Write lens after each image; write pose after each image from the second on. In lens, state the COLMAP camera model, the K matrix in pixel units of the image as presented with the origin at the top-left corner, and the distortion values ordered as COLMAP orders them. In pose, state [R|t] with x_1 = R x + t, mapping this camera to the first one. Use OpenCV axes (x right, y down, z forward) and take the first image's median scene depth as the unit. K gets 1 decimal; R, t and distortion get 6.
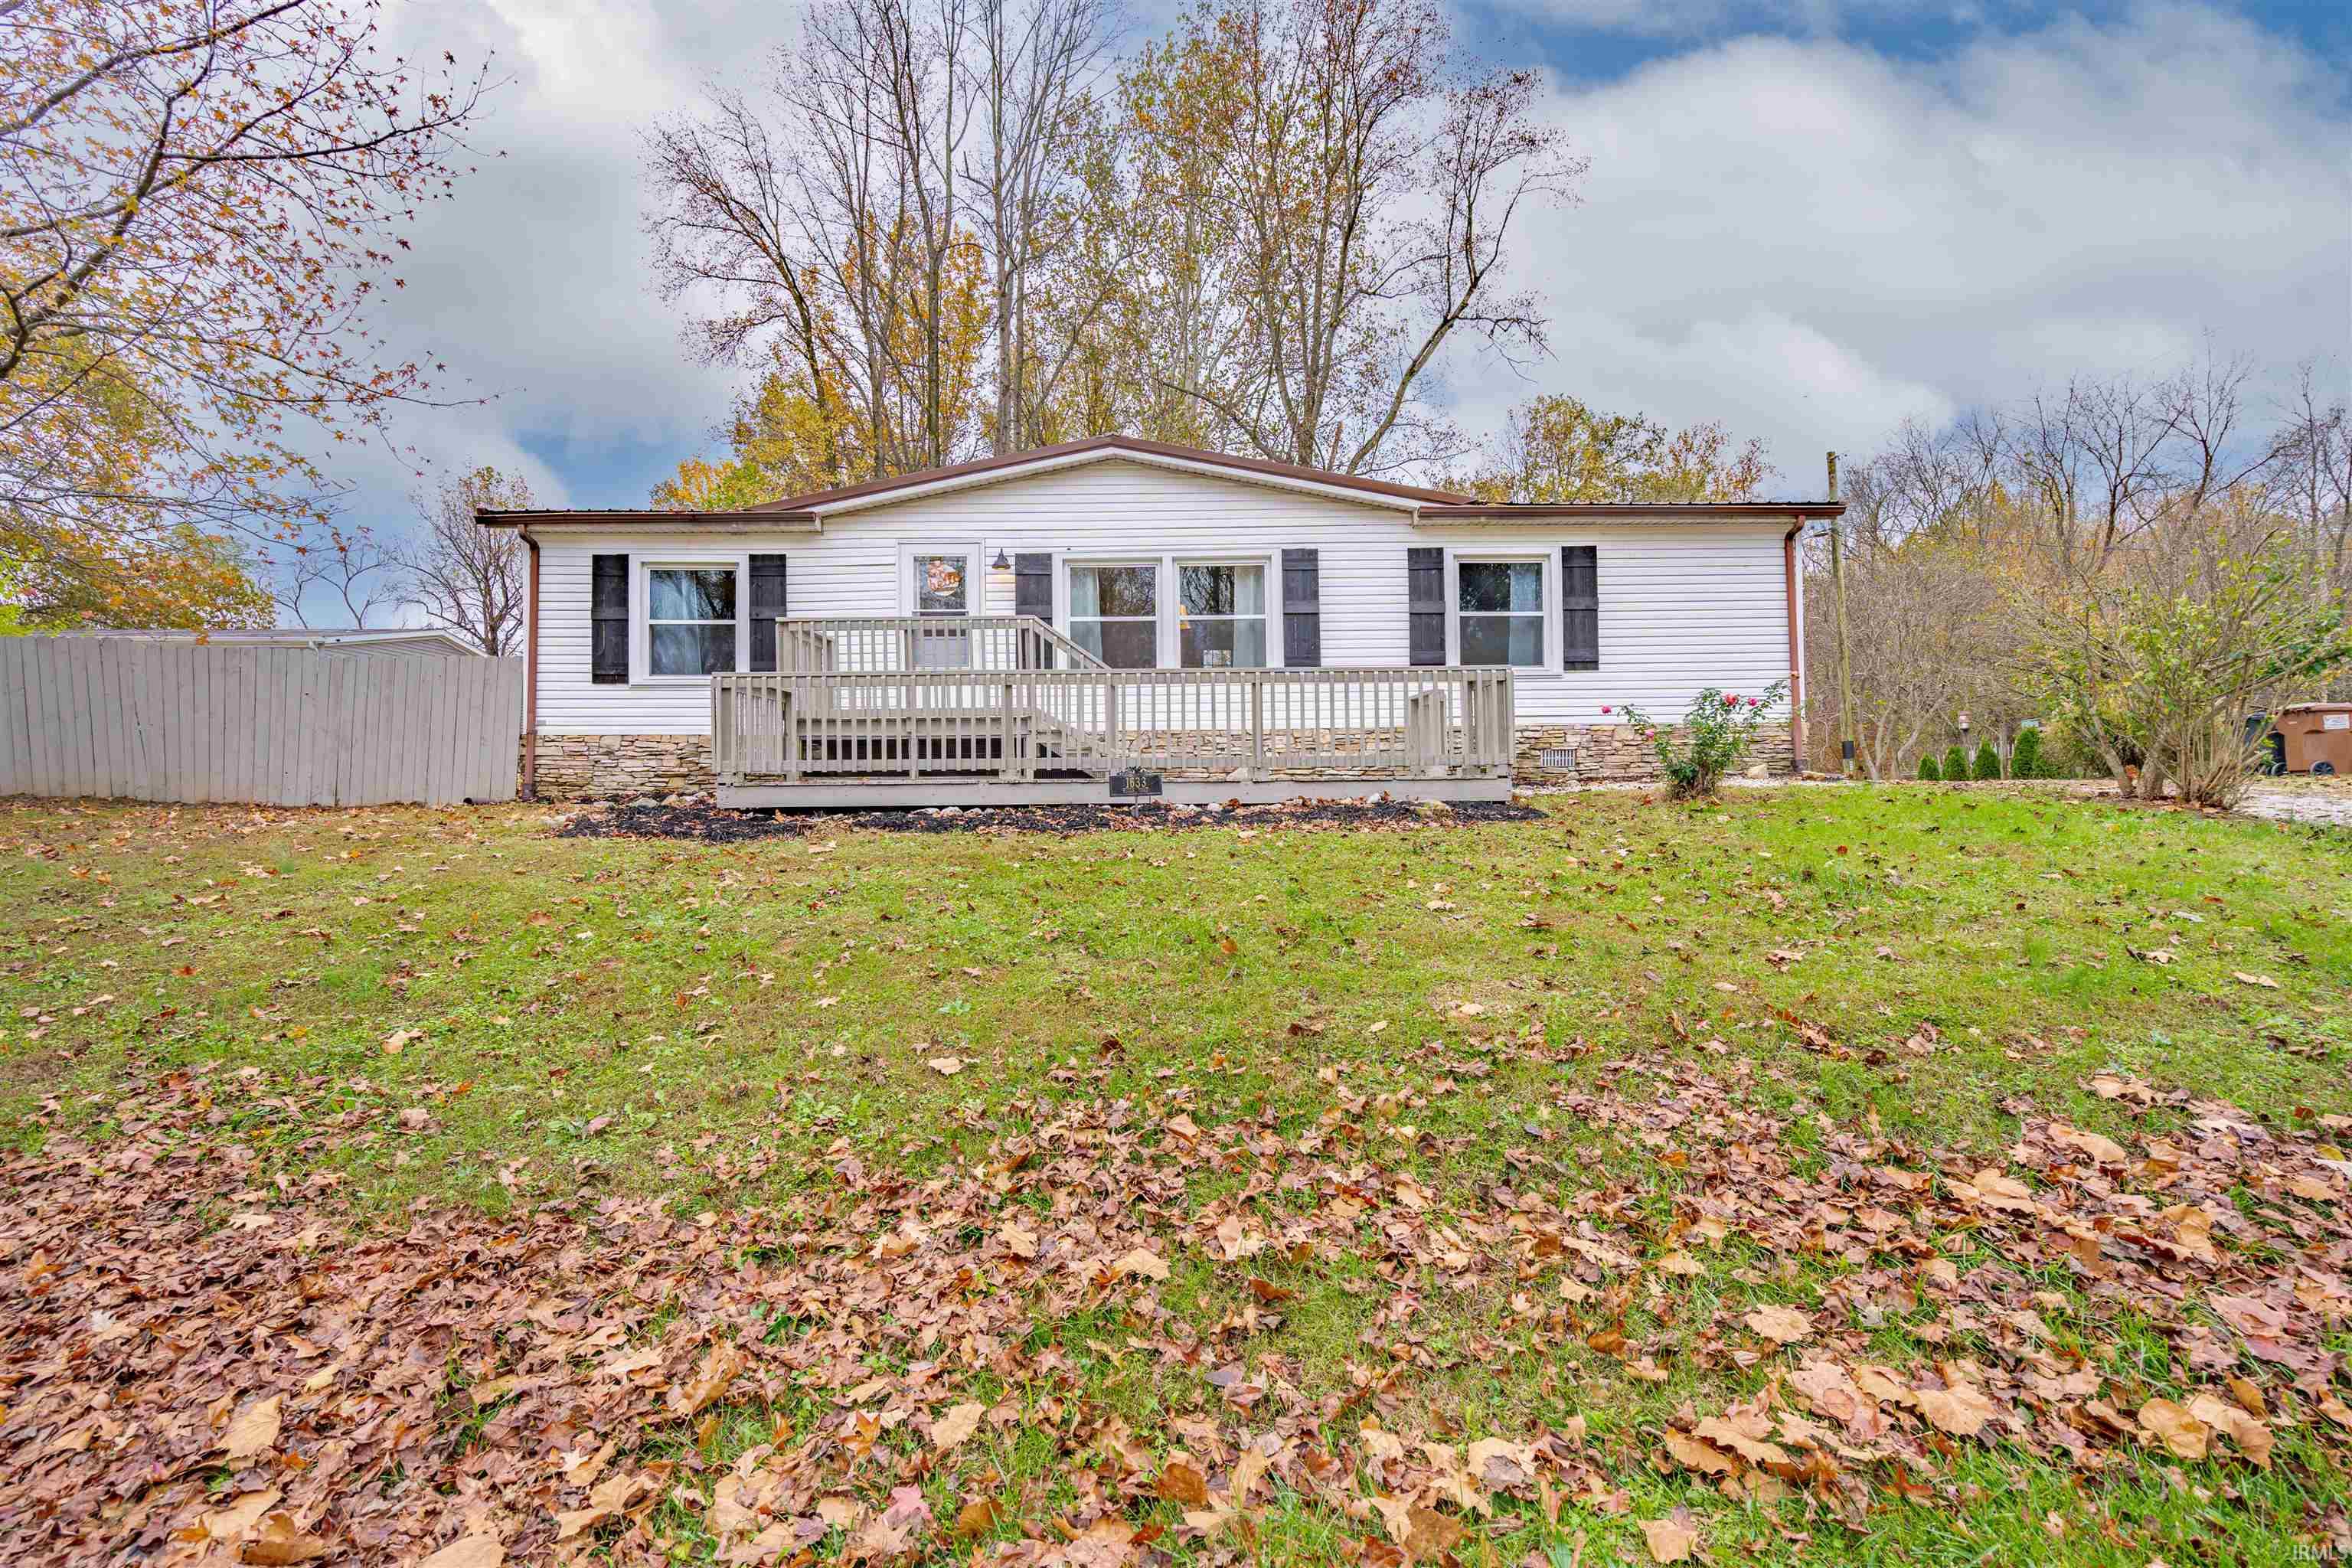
lens RADIAL K [[1047.5, 0, 1172.8], [0, 1047.5, 795.3], [0, 0, 1]] dist [0.012820, -0.000179]
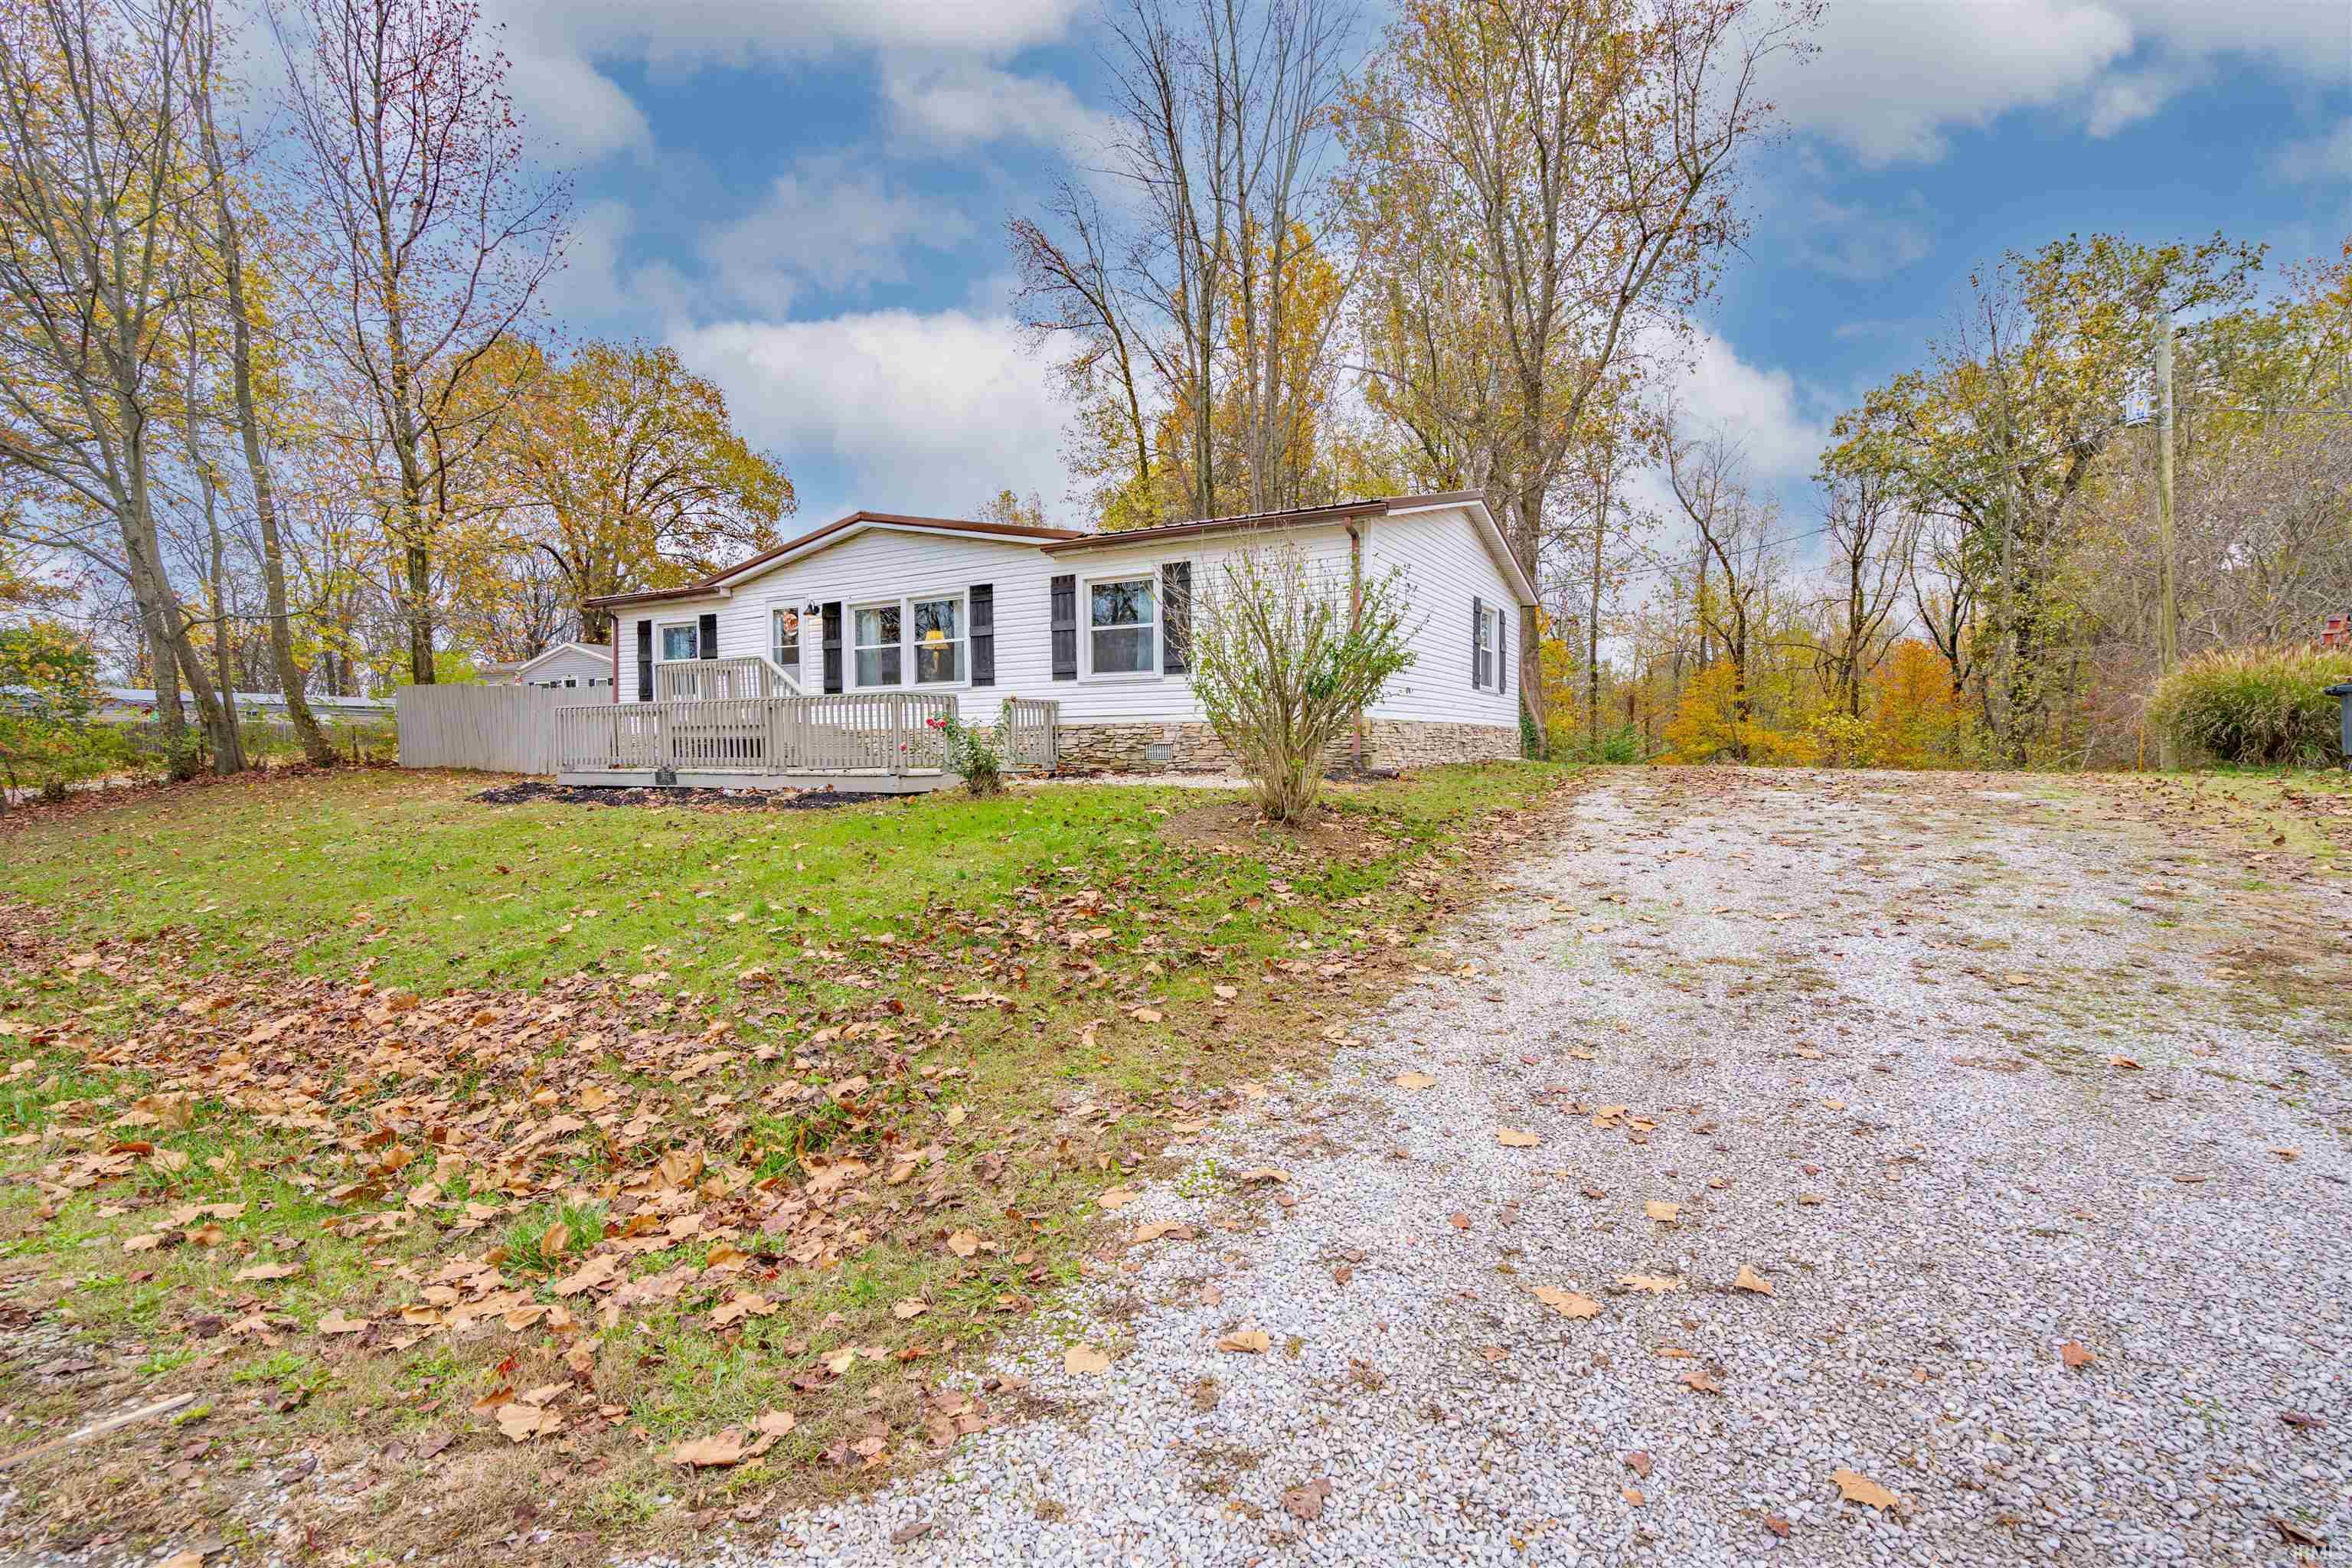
lens RADIAL K [[1047.5, 0, 1181.2], [0, 1047.5, 767.8], [0, 0, 1]] dist [0.012820, -0.000179]
pose [[0.887376, 0.001347, -0.461045, 0.891866], [-0.004473, 0.999974, -0.005689, -0.012165], [0.461025, 0.007110, 0.887358, 0.013060]]
